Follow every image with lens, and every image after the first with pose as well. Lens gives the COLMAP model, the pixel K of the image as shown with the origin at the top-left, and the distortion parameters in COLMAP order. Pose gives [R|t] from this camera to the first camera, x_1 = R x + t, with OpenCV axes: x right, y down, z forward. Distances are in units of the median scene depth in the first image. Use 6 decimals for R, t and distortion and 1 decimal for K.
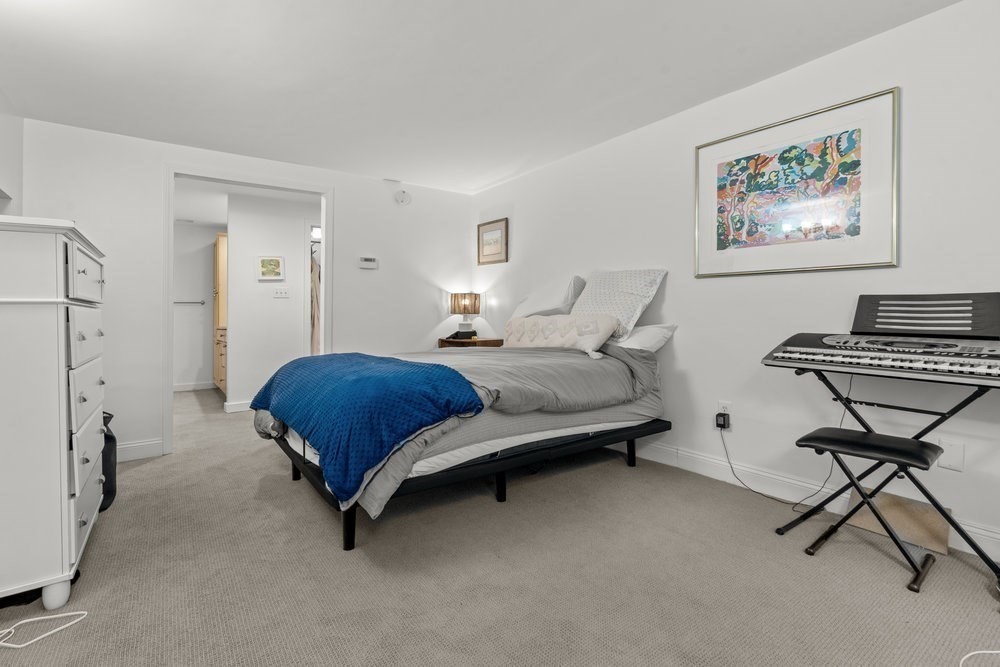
lens RADIAL K [[454.1, 0, 500.3], [0, 454.1, 324.6], [0, 0, 1]] dist [0.005003, -0.000047]
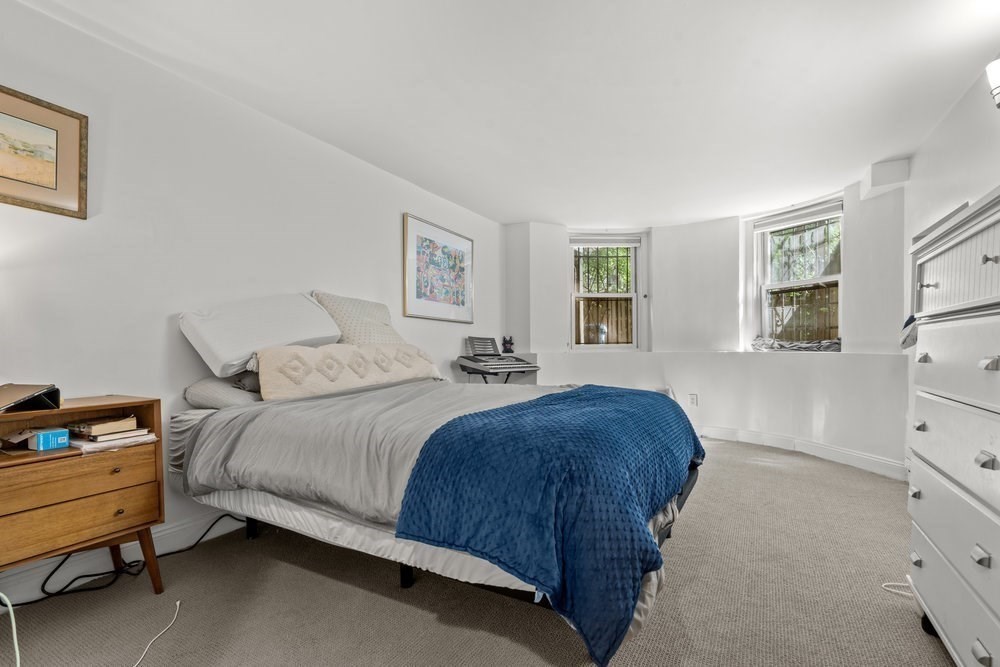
lens RADIAL K [[454.1, 0, 498.8], [0, 454.1, 341.4], [0, 0, 1]] dist [0.005003, -0.000047]
pose [[-0.408734, 0.017315, 0.912489, -0.894850], [0.024855, 0.999660, -0.007836, -0.021022], [-0.912315, 0.019477, -0.409026, 1.413644]]
